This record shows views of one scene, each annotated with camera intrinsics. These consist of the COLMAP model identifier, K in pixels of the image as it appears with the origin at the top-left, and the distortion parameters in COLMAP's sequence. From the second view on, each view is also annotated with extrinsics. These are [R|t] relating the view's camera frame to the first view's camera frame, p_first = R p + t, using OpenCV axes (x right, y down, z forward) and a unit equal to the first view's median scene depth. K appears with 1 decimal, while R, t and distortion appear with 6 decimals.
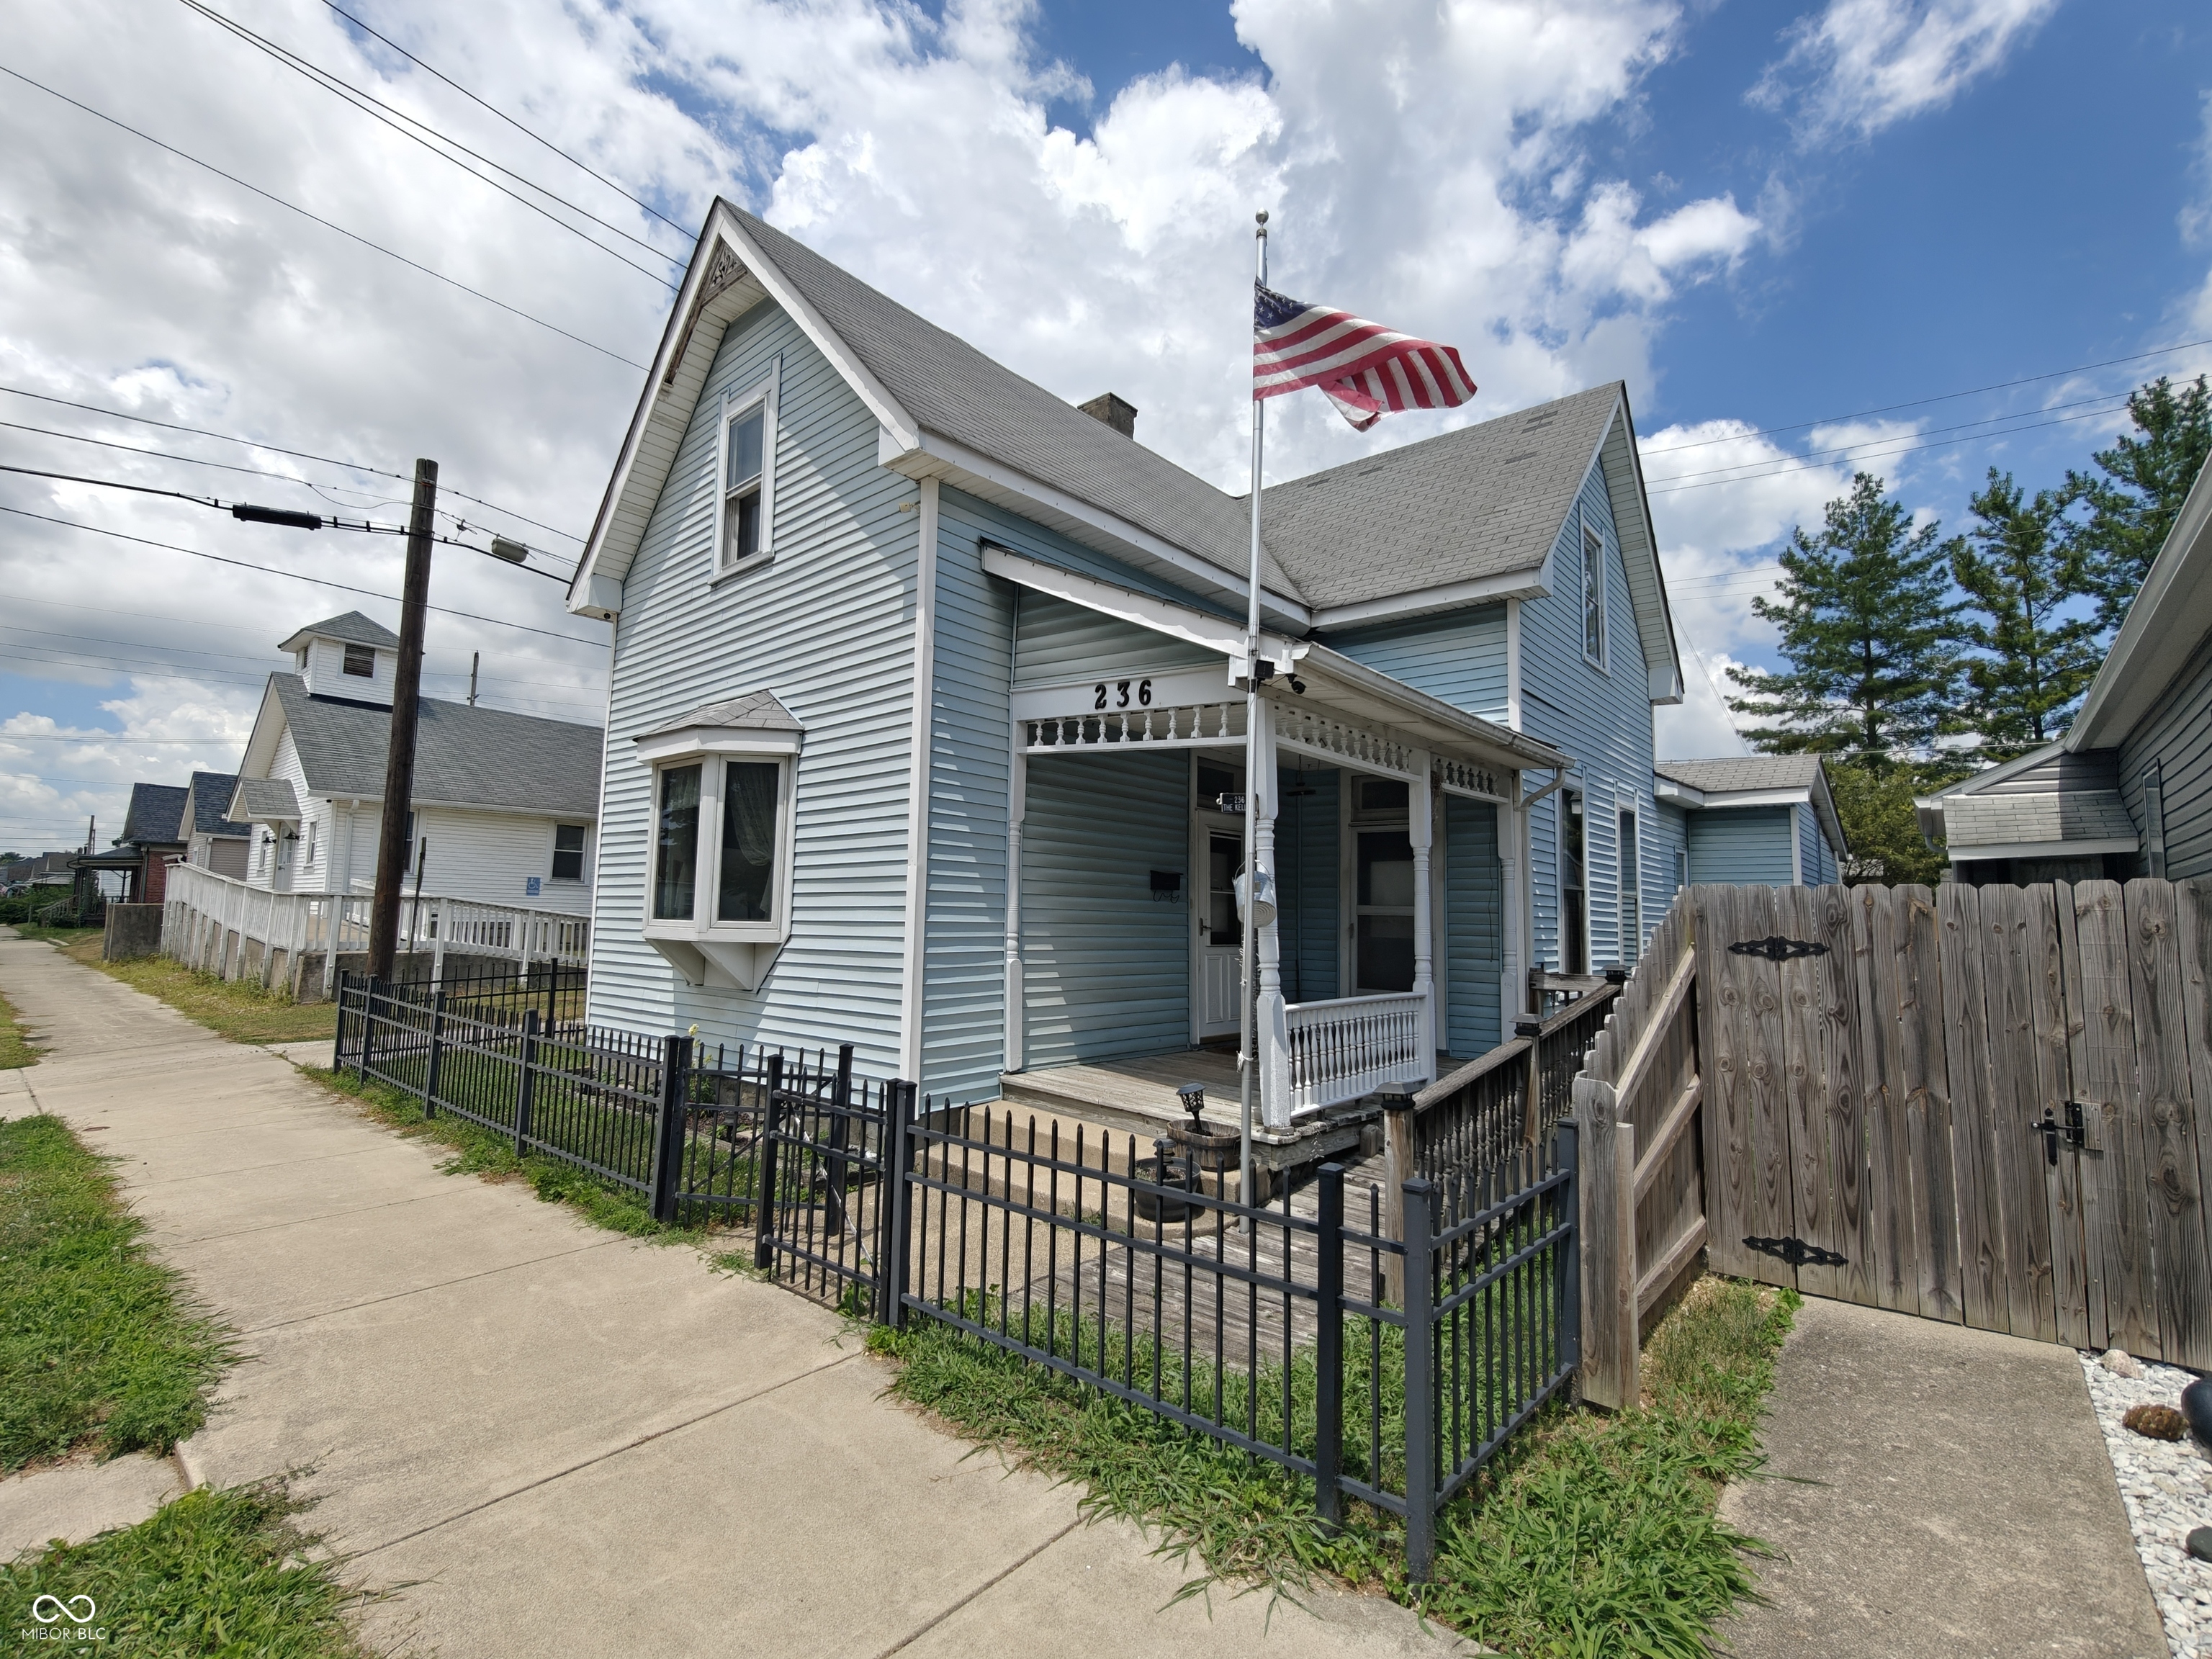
lens RADIAL K [[994.3, 0, 1117.5], [0, 994.3, 817.2], [0, 0, 1]] dist [-0.003333, 0.000660]
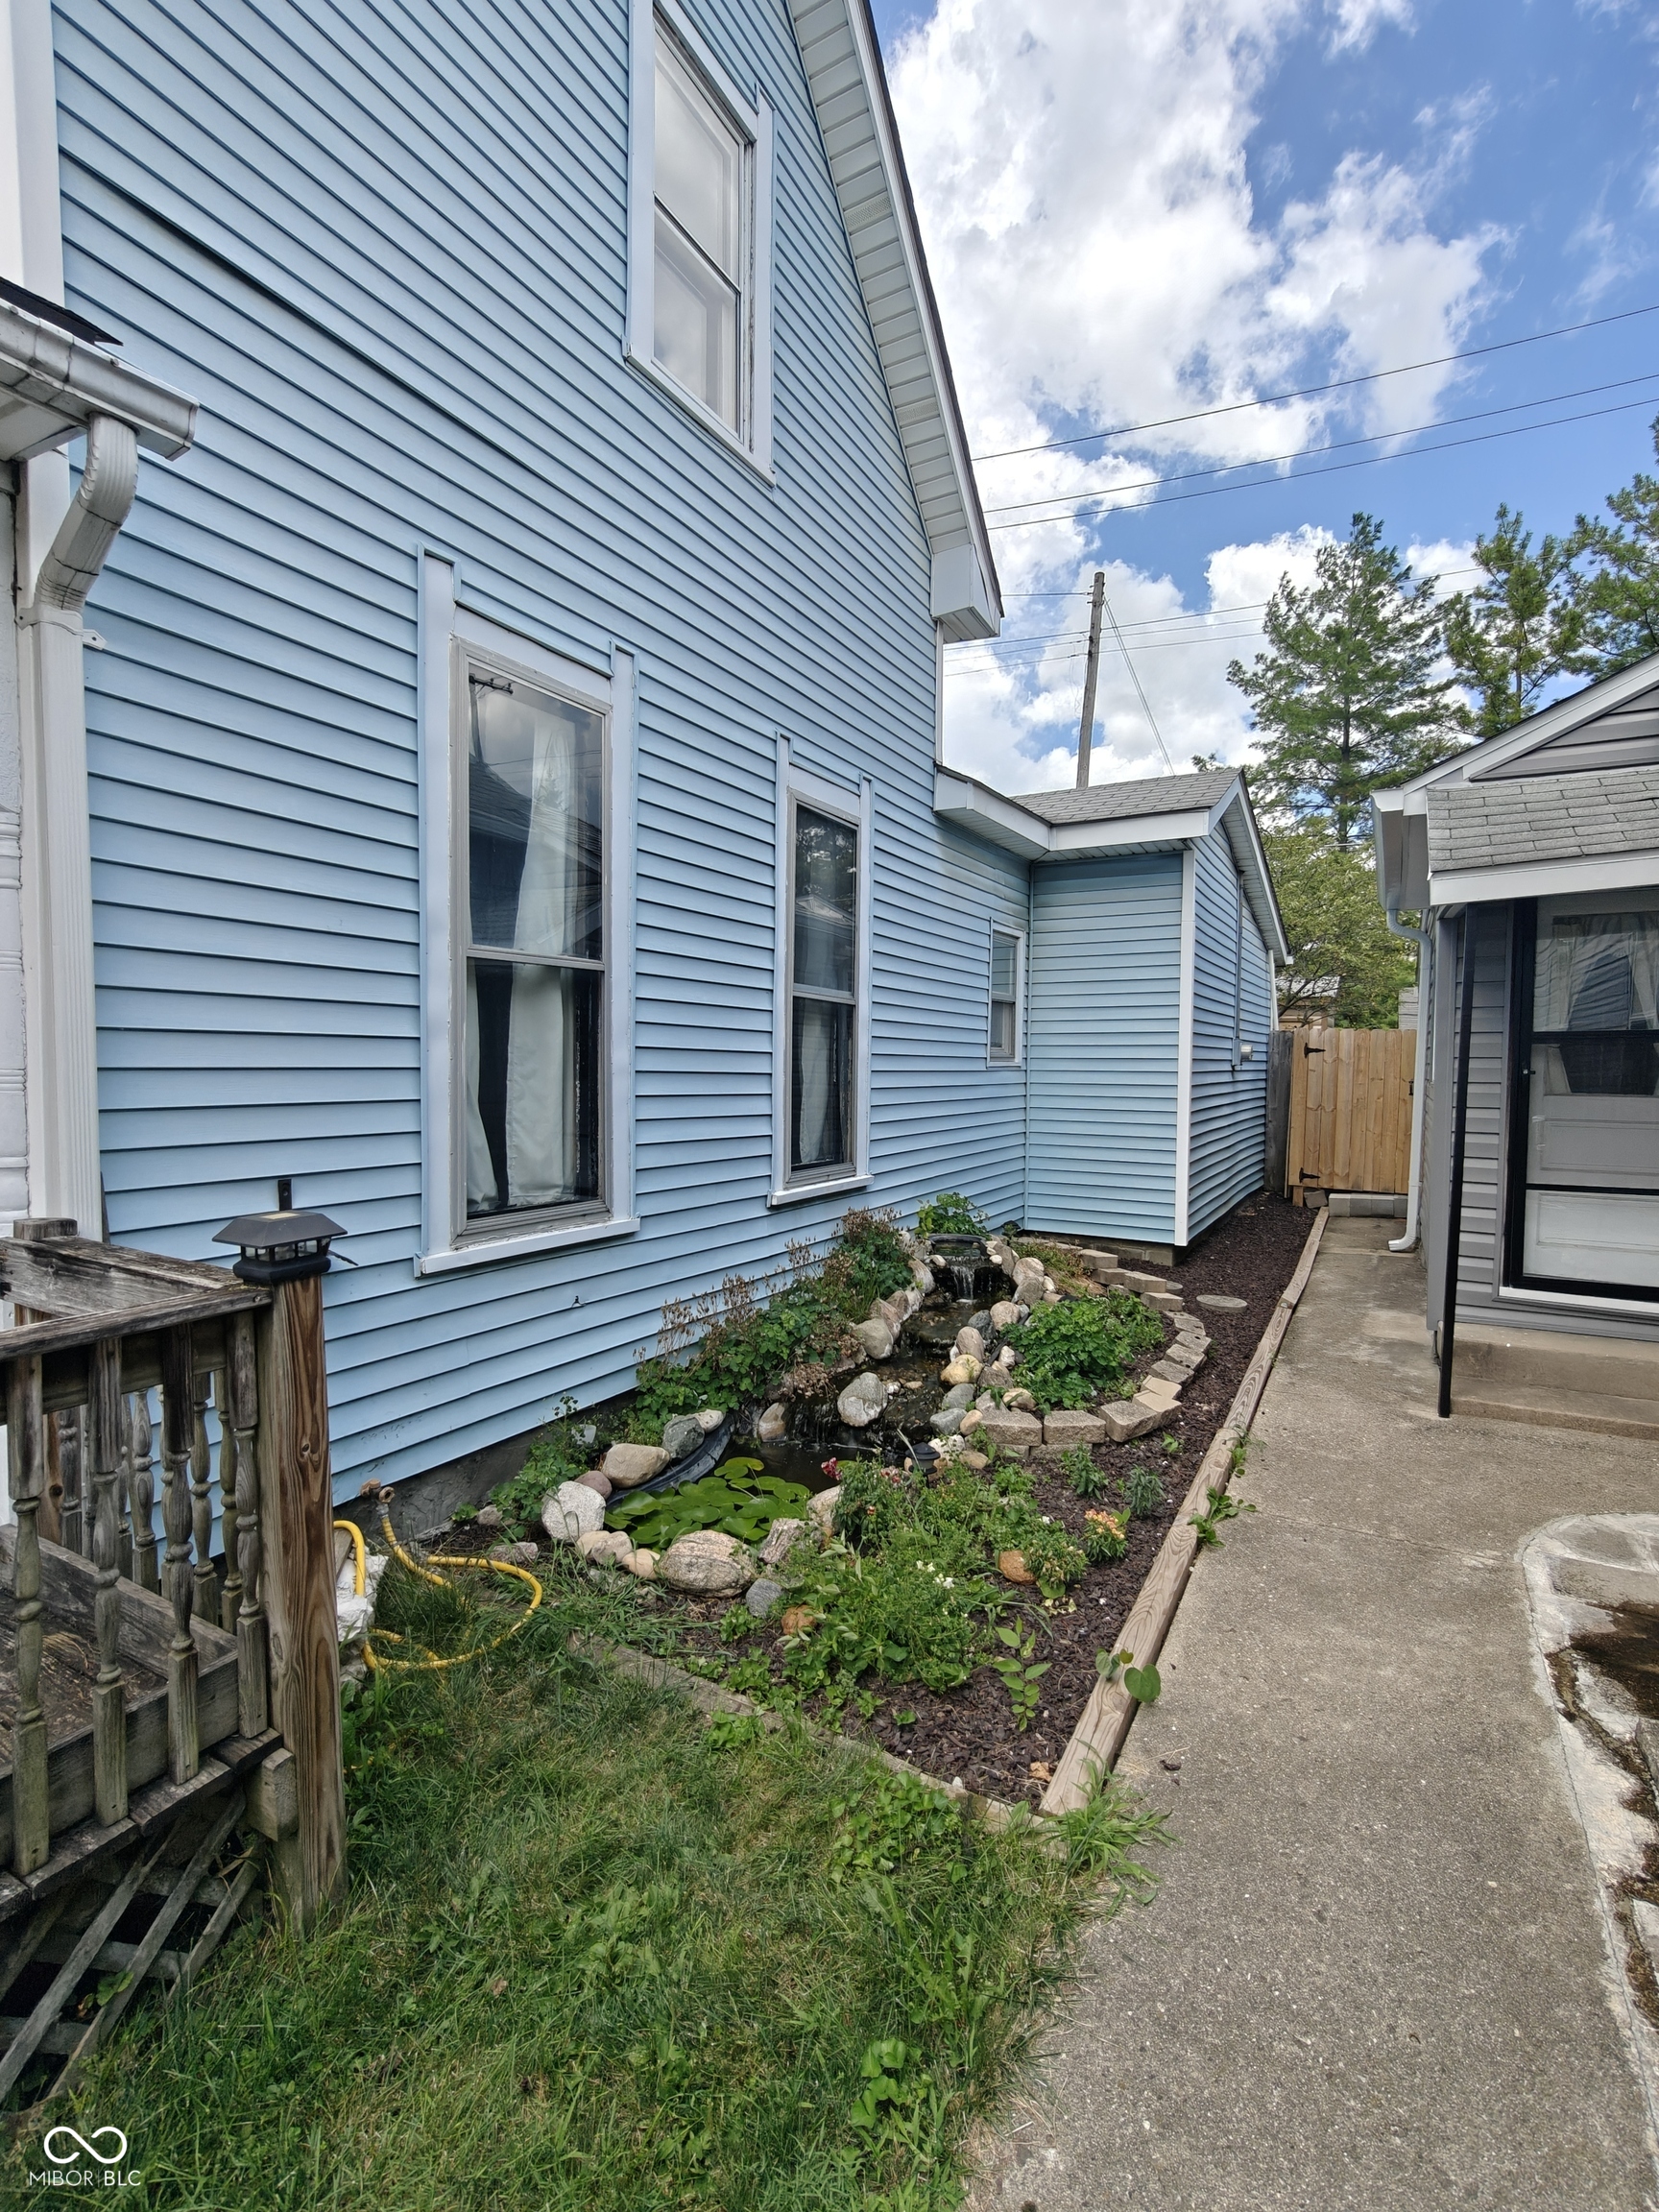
lens RADIAL K [[994.3, 0, 818.0], [0, 994.3, 1116.2], [0, 0, 1]] dist [-0.003333, 0.000660]
pose [[0.985522, -0.018287, 0.168559, 0.163615], [-0.009984, 0.986182, 0.165365, 0.021706], [-0.169254, -0.164653, 0.971721, 0.199728]]
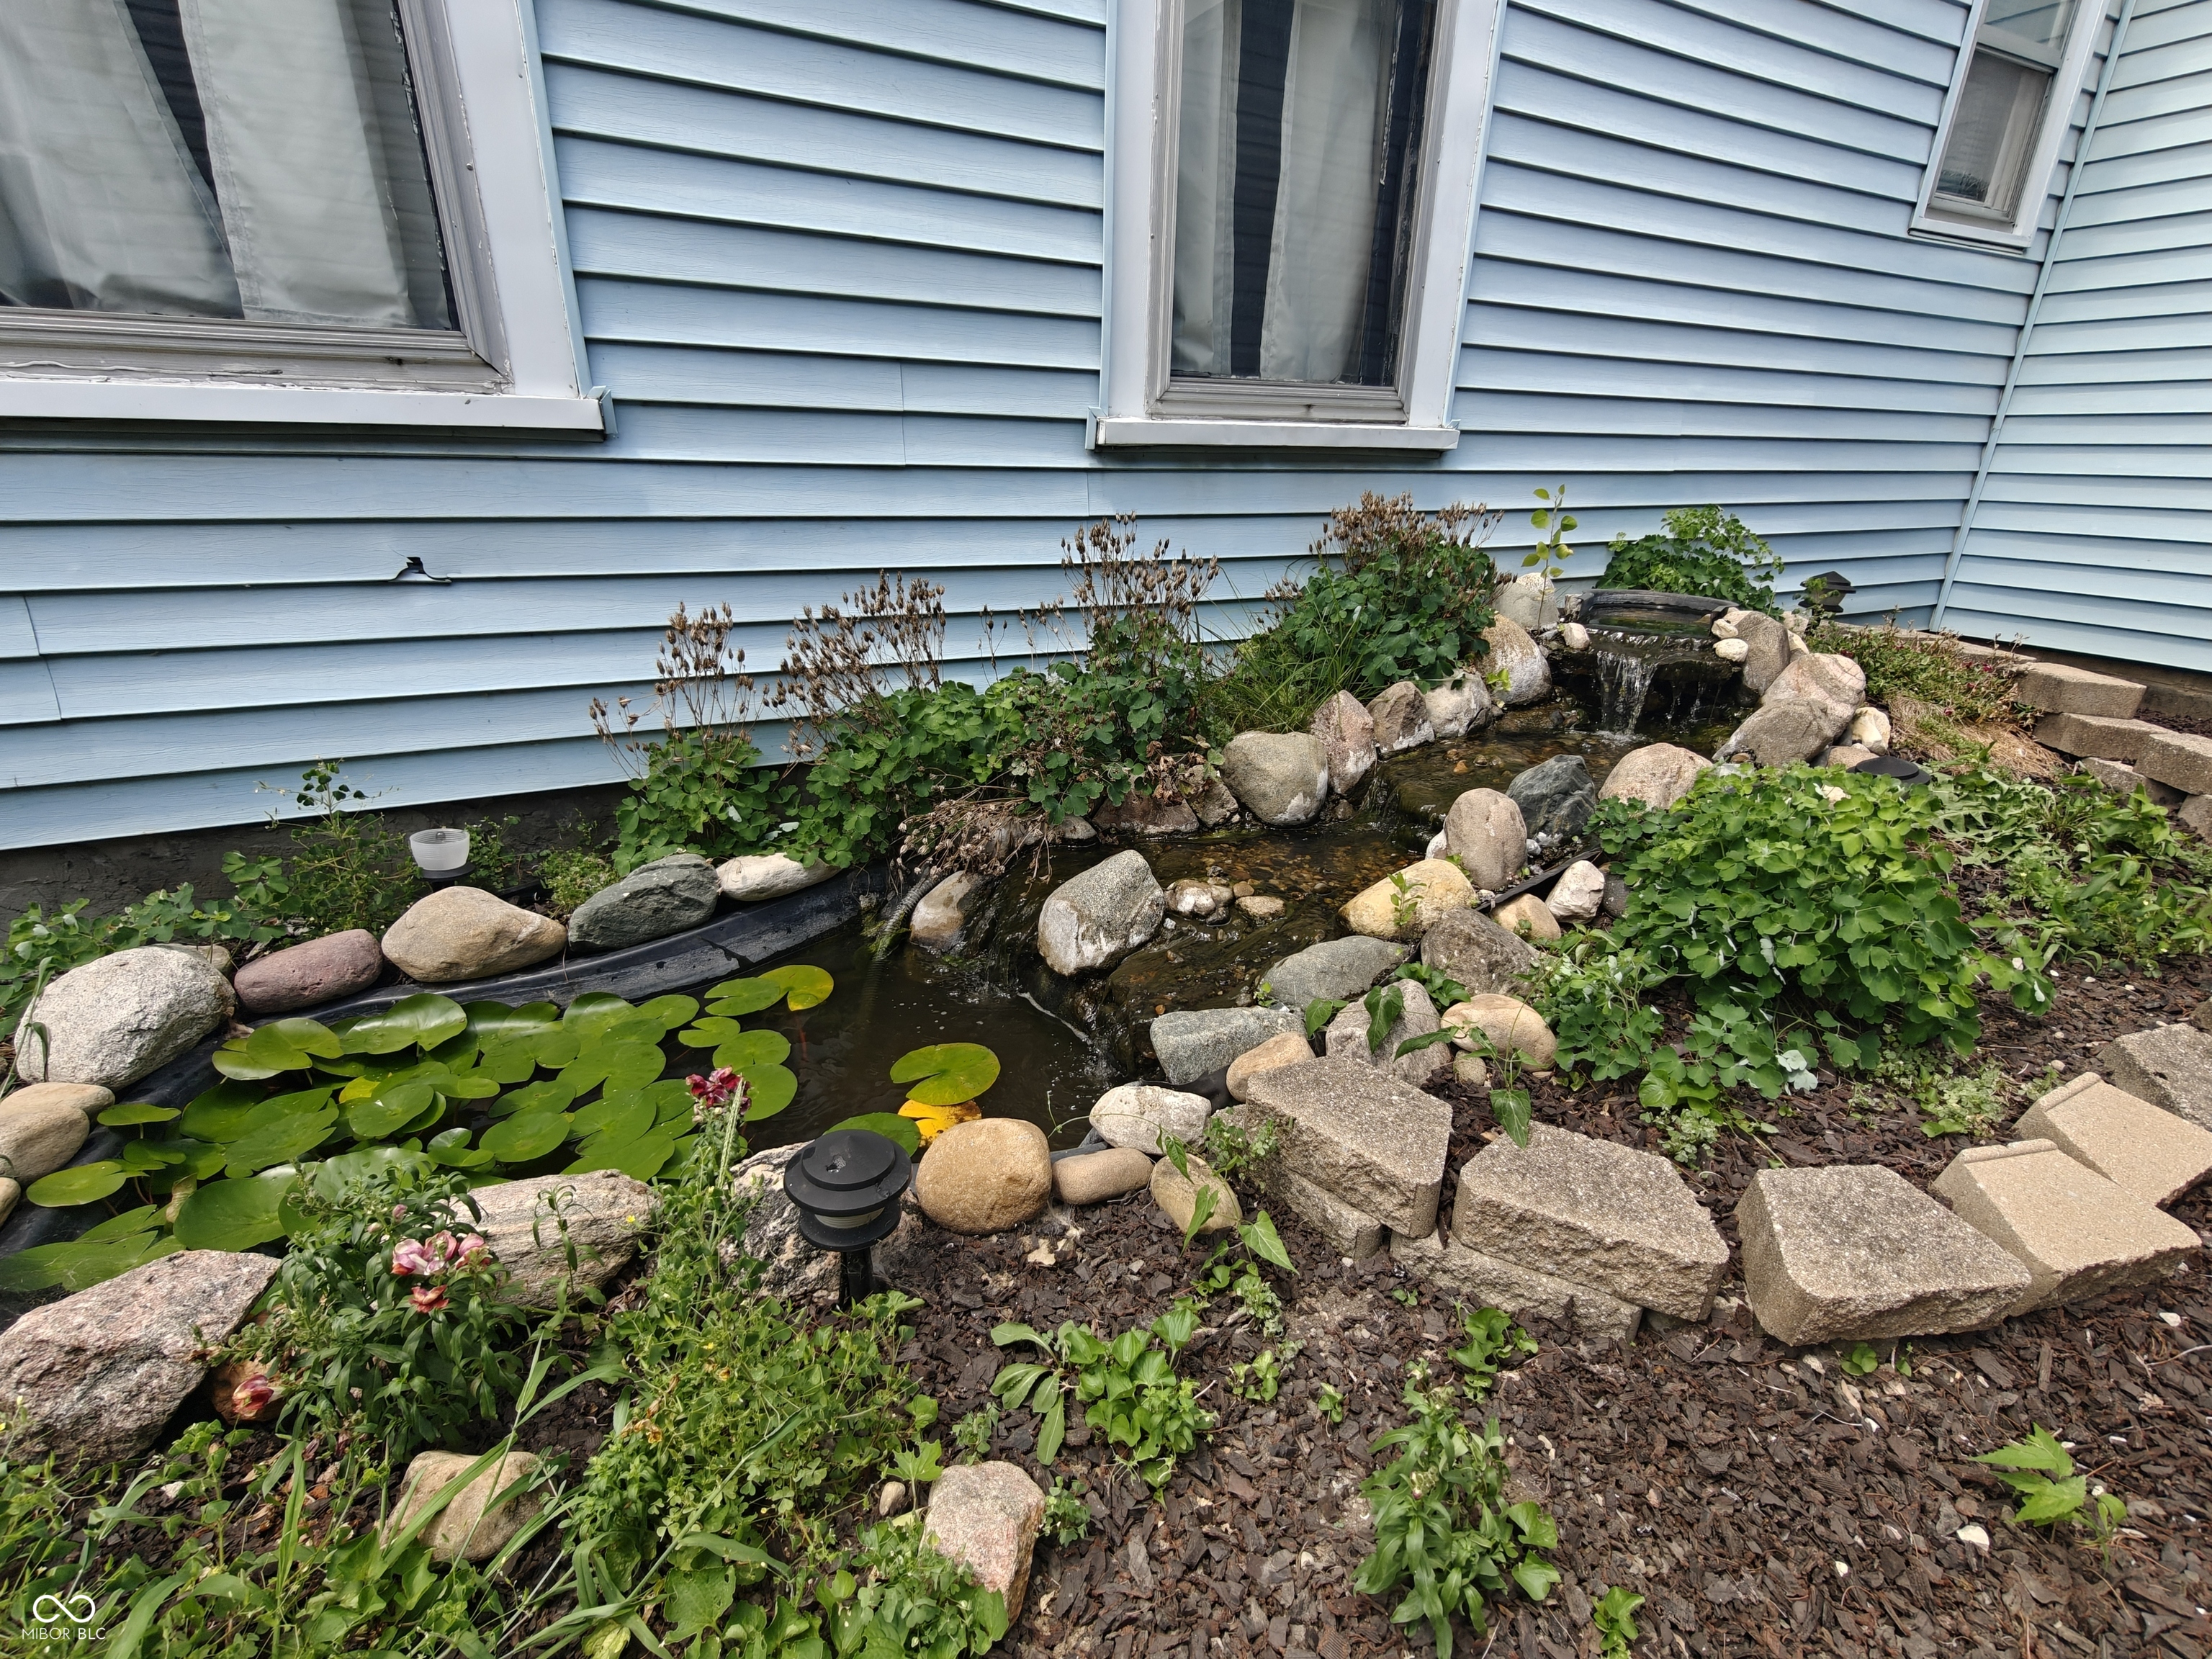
lens RADIAL K [[994.3, 0, 1107.6], [0, 994.3, 826.1], [0, 0, 1]] dist [-0.003333, 0.000660]
pose [[0.924137, 0.140308, -0.355366, 0.221385], [0.038515, 0.891176, 0.452019, 0.060722], [0.380116, -0.431415, 0.818165, 0.300483]]
